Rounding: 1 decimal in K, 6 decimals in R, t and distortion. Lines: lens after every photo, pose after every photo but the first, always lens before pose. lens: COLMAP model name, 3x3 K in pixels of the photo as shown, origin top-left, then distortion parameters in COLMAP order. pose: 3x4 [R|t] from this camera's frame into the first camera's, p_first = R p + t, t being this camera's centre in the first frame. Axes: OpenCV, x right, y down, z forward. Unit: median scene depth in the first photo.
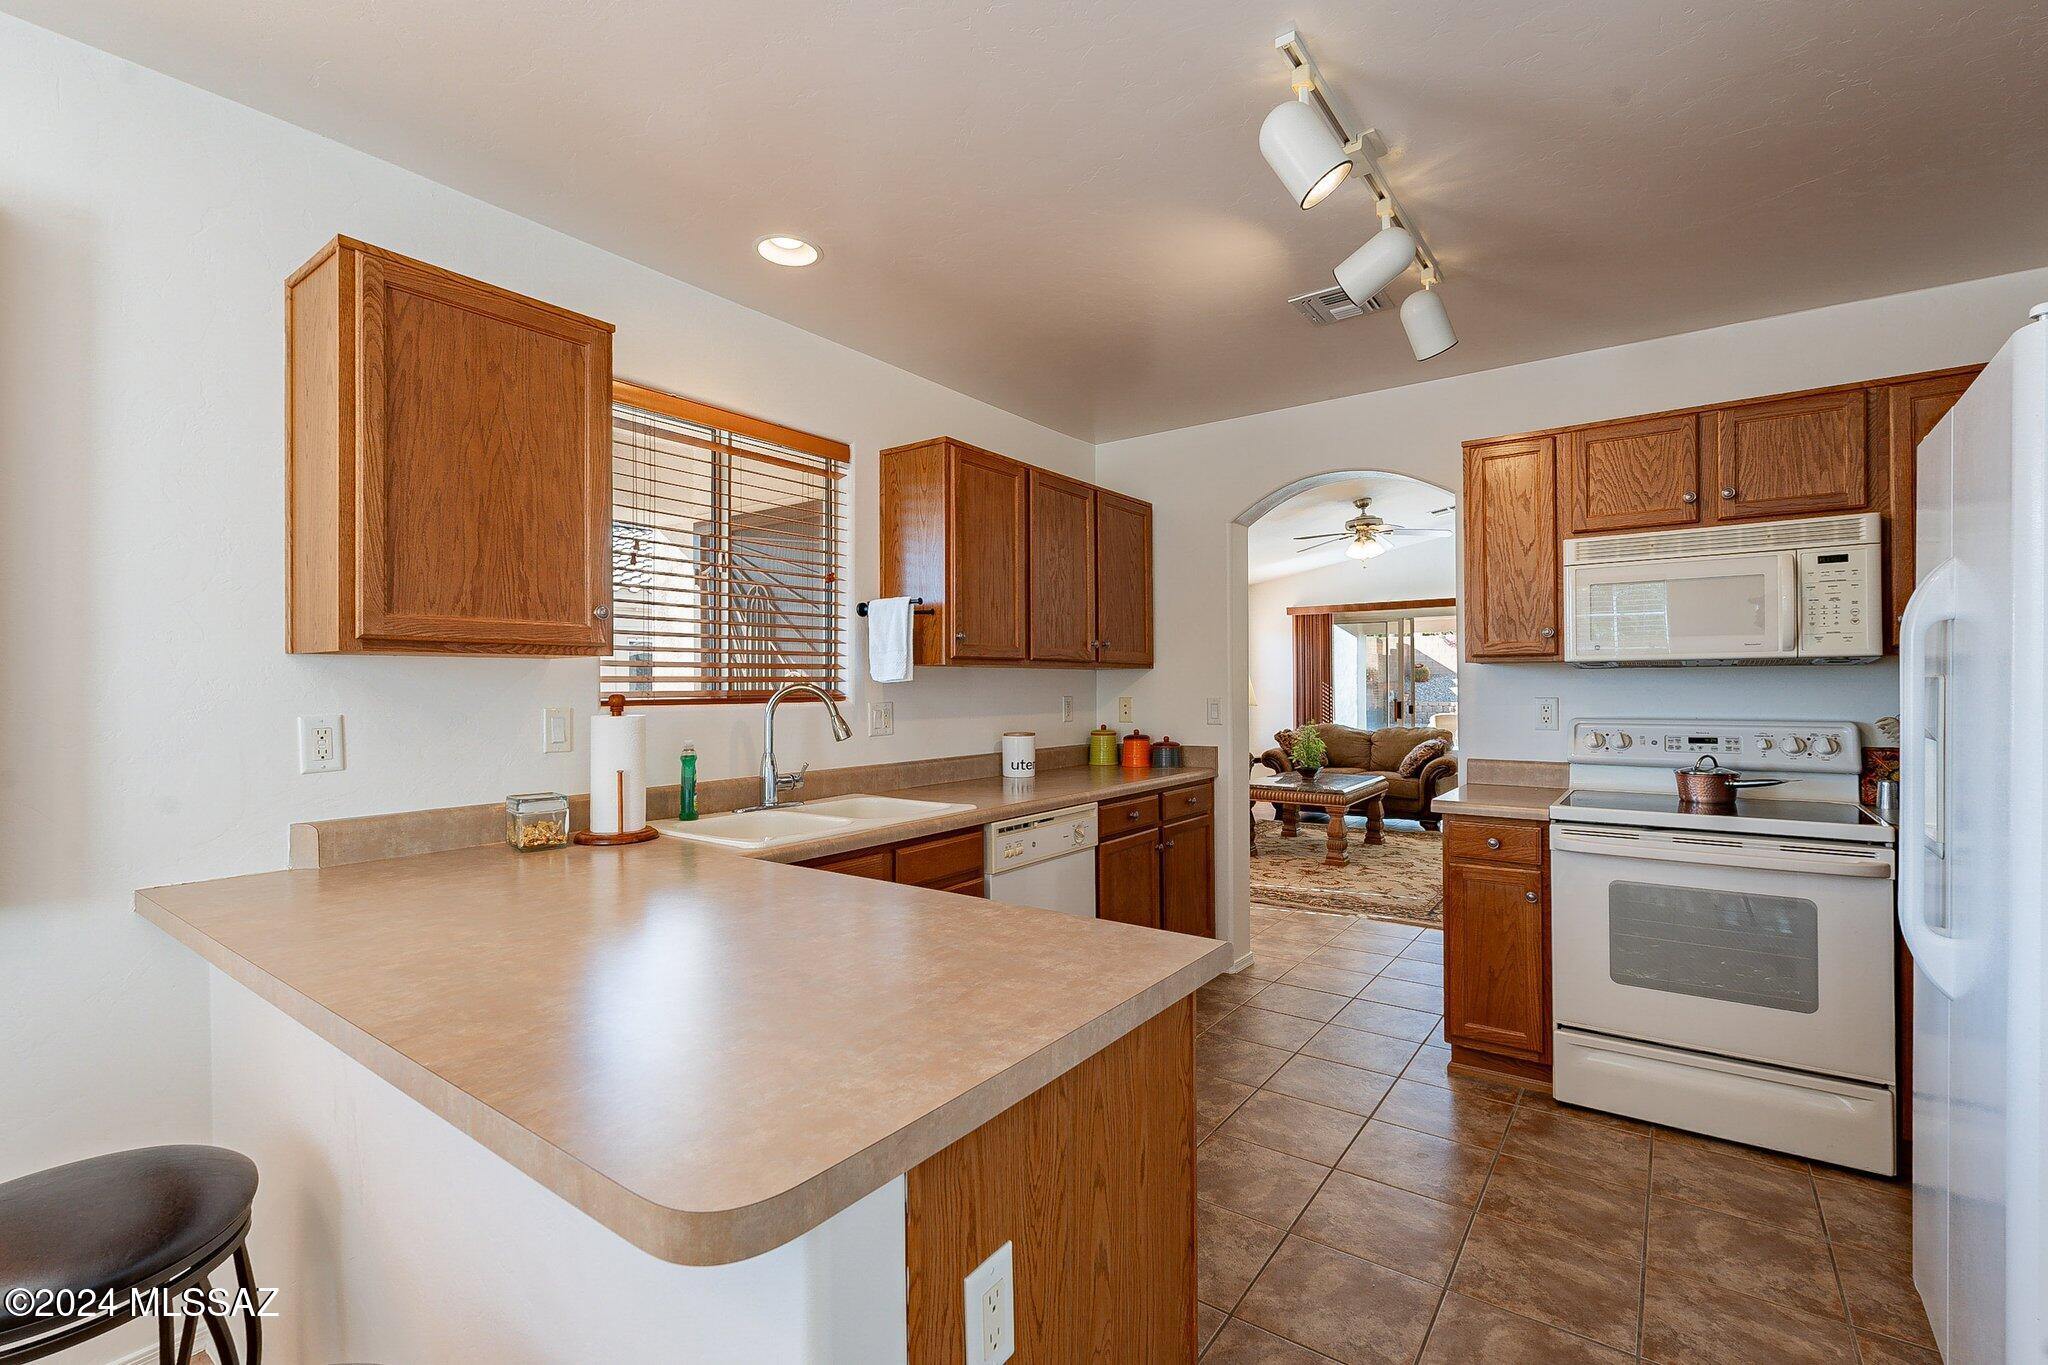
lens RADIAL K [[900.2, 0, 1025.9], [0, 900.2, 679.1], [0, 0, 1]] dist [-0.001343, -0.000129]
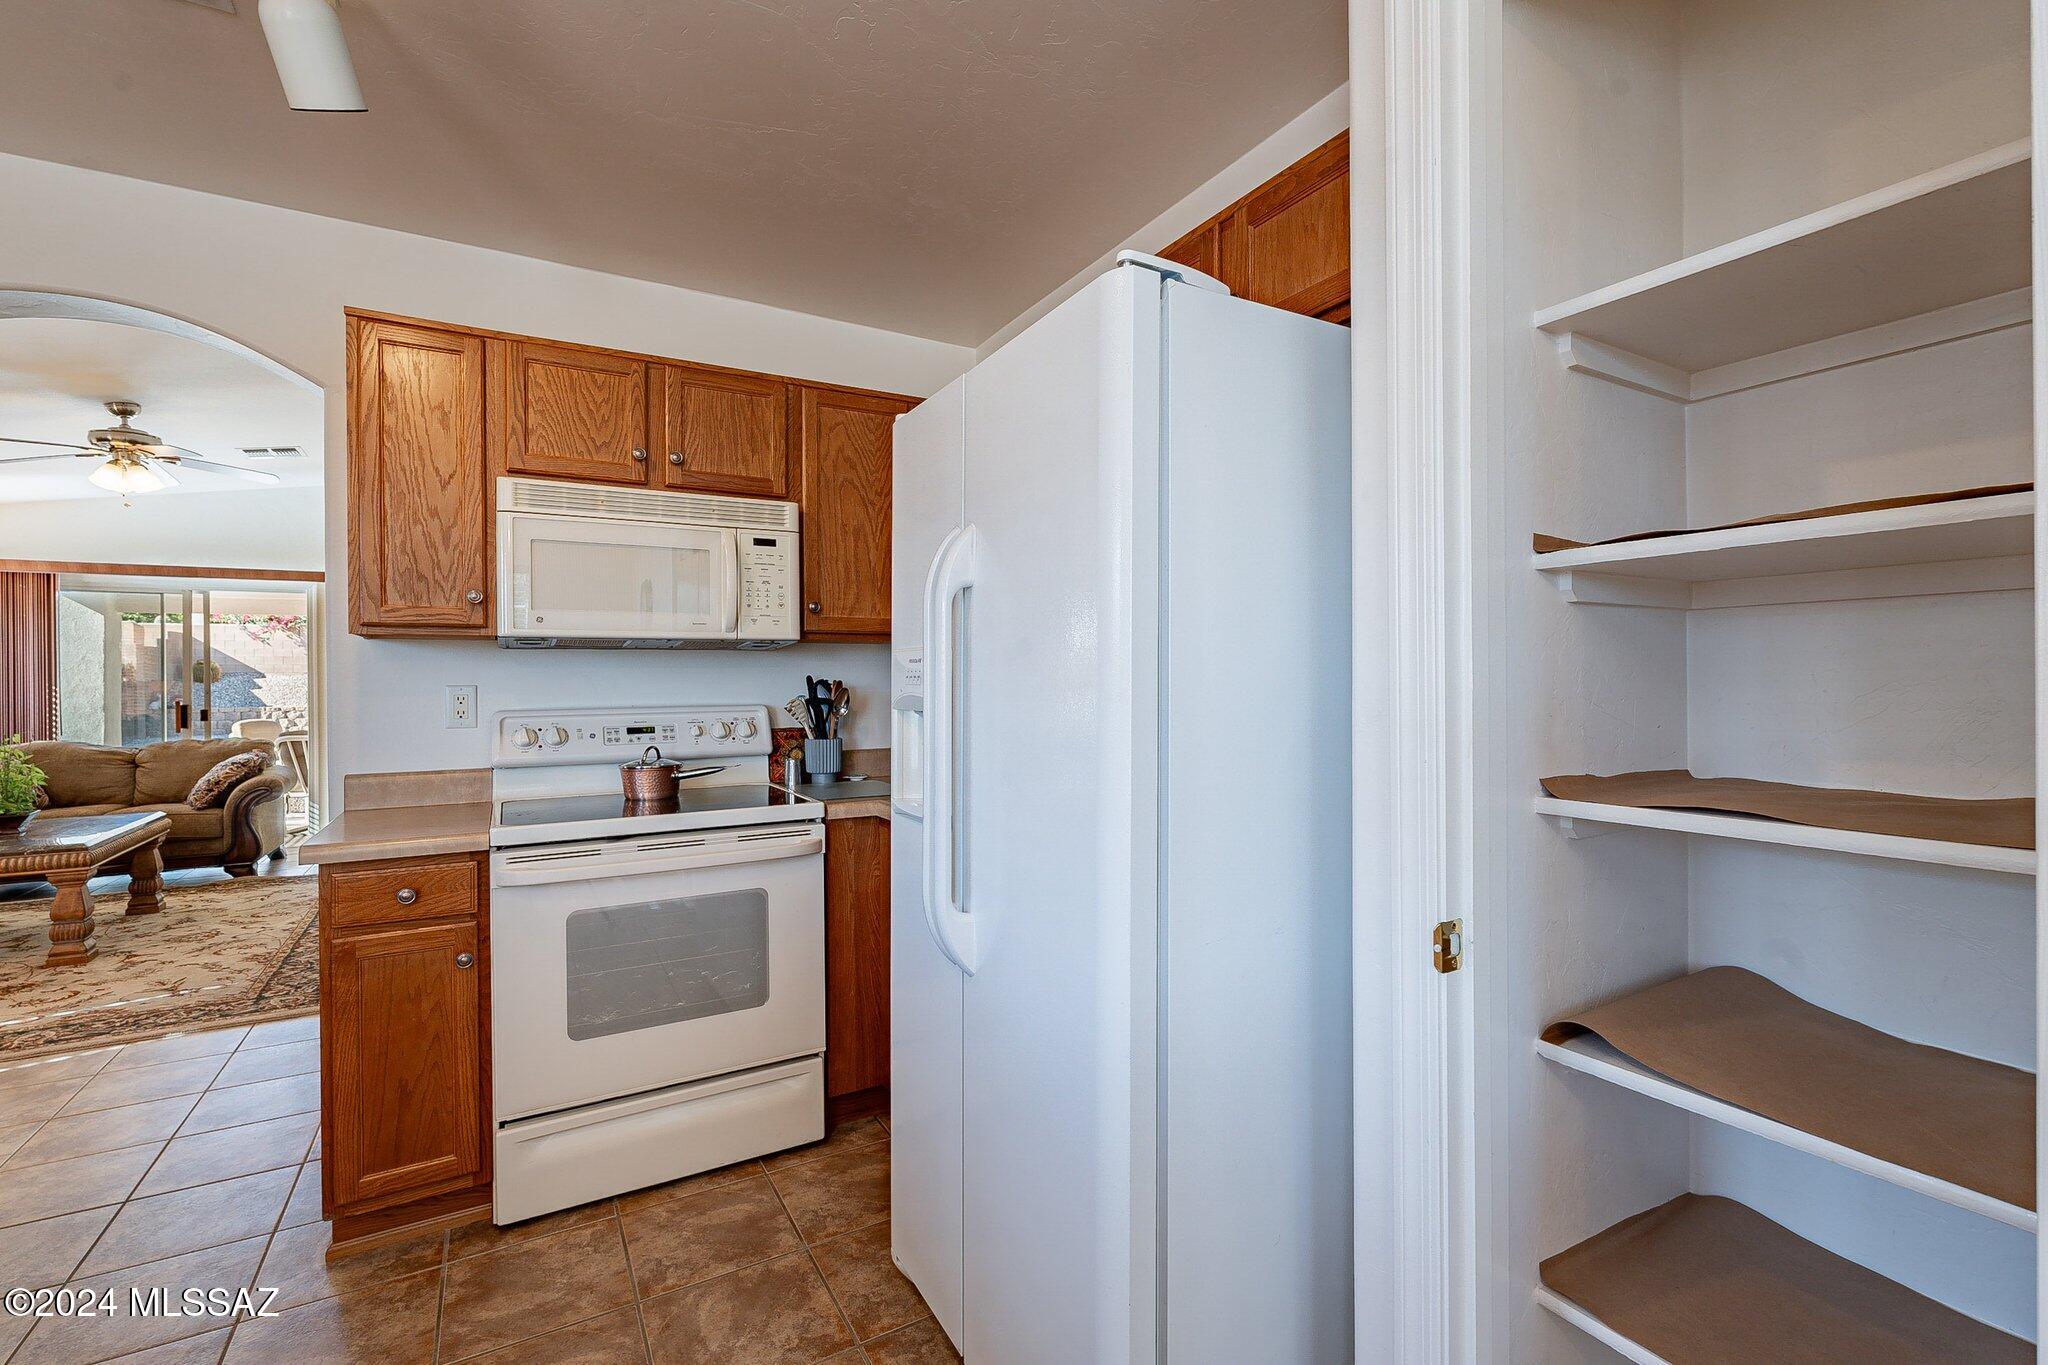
lens RADIAL K [[900.2, 0, 1025.9], [0, 900.2, 679.1], [0, 0, 1]] dist [-0.001343, -0.000129]
pose [[0.402961, 0.002117, 0.915215, 0.082262], [-0.000043, 0.999997, -0.002294, 0.019170], [-0.915217, 0.000885, 0.402960, 0.288833]]
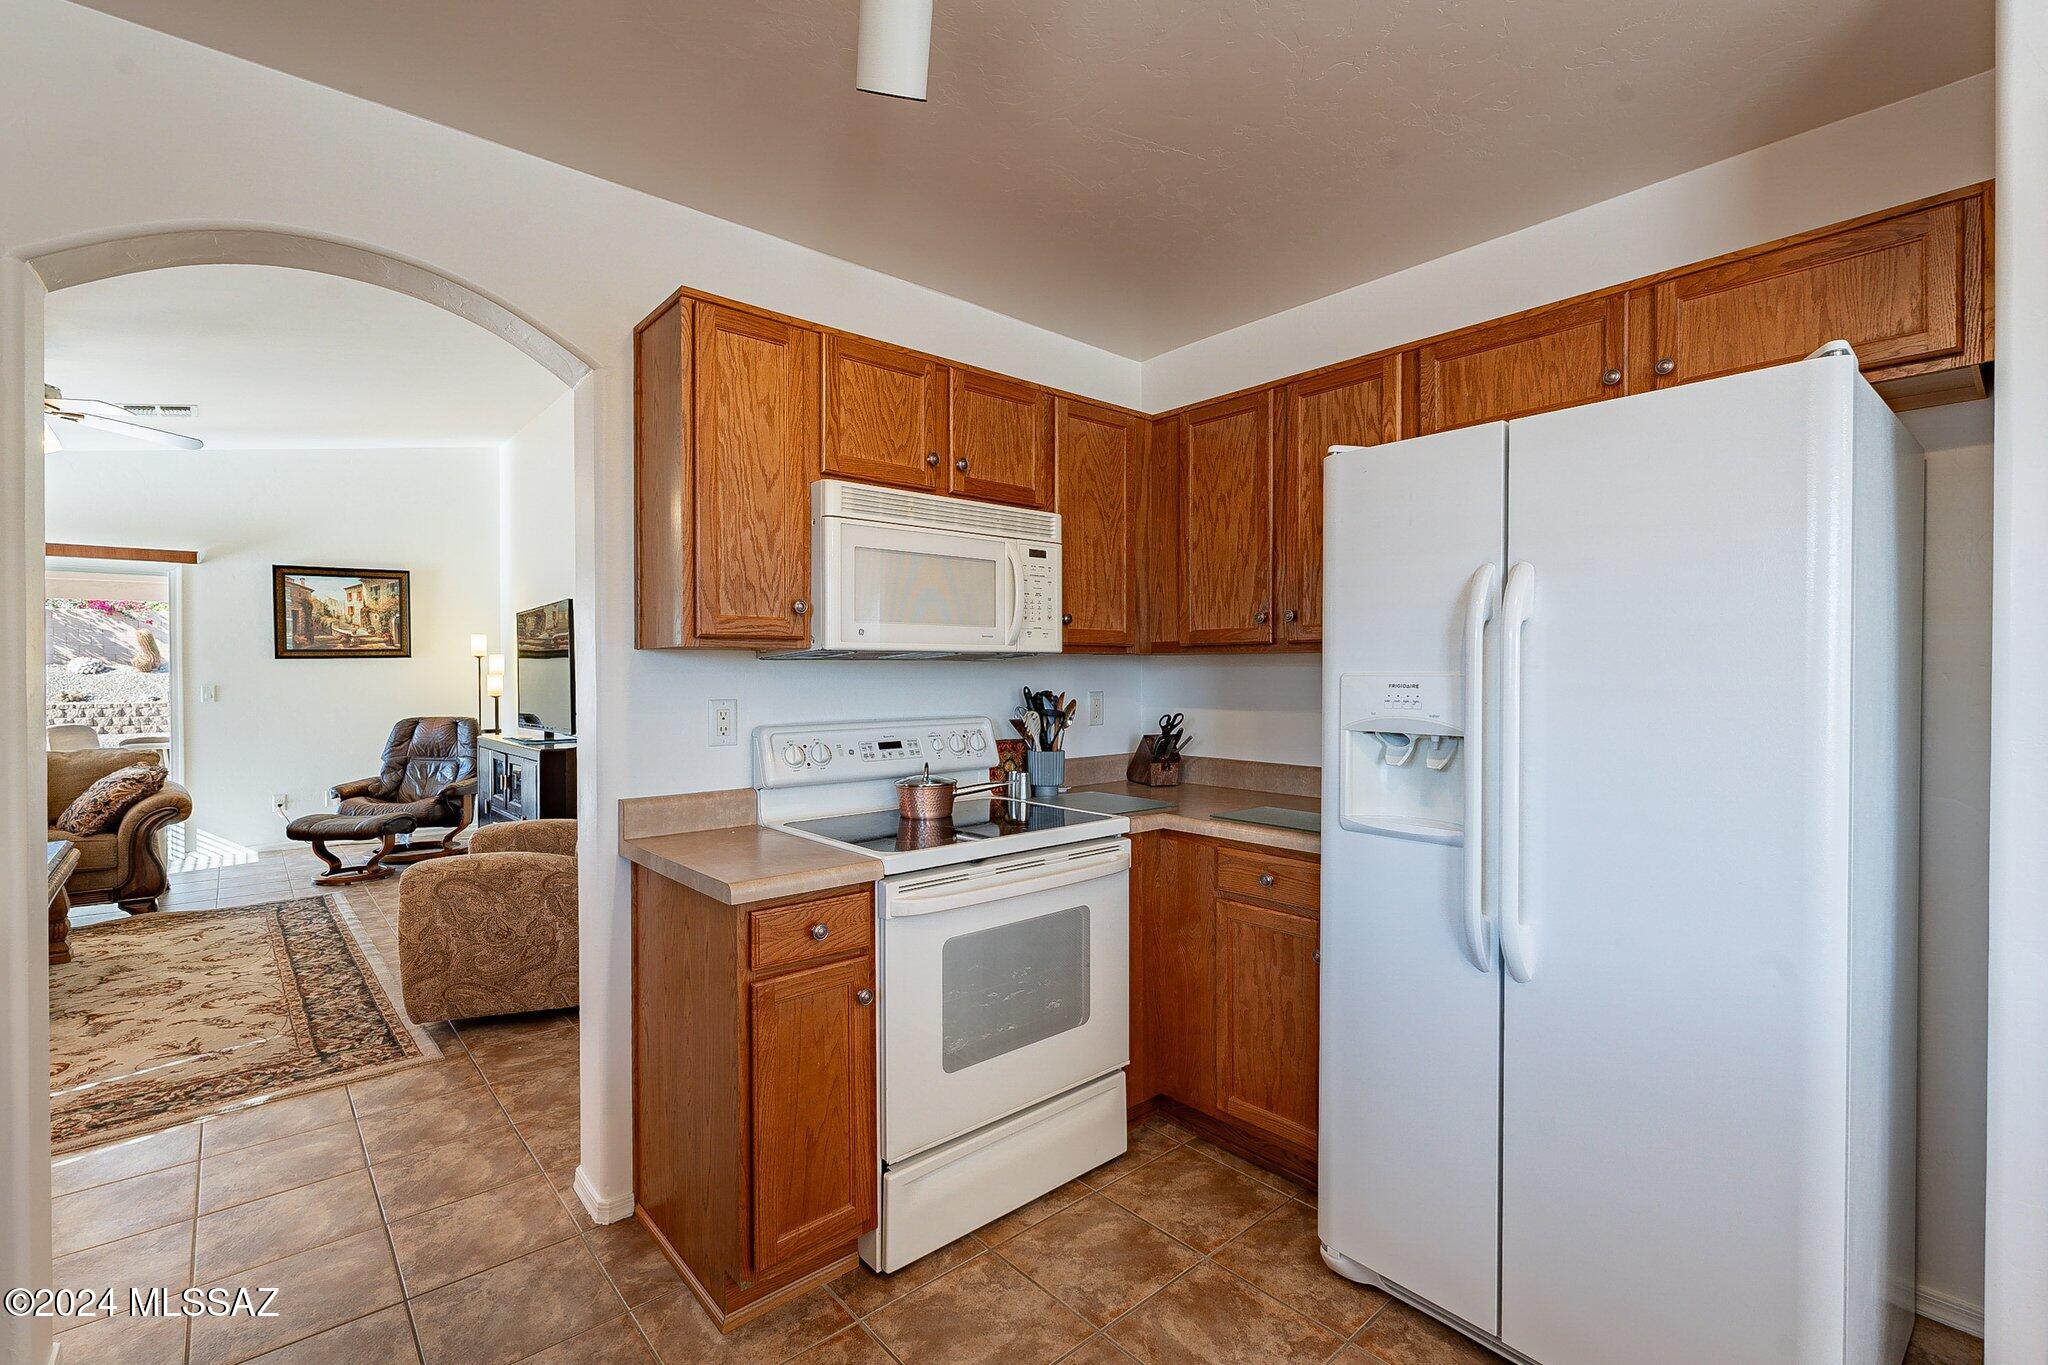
lens RADIAL K [[900.2, 0, 1025.9], [0, 900.2, 679.1], [0, 0, 1]] dist [-0.001343, -0.000129]
pose [[0.221391, -0.002025, 0.975183, -0.065561], [-0.004453, 0.999985, 0.003088, 0.001247], [-0.975175, -0.005026, 0.221379, 0.701039]]
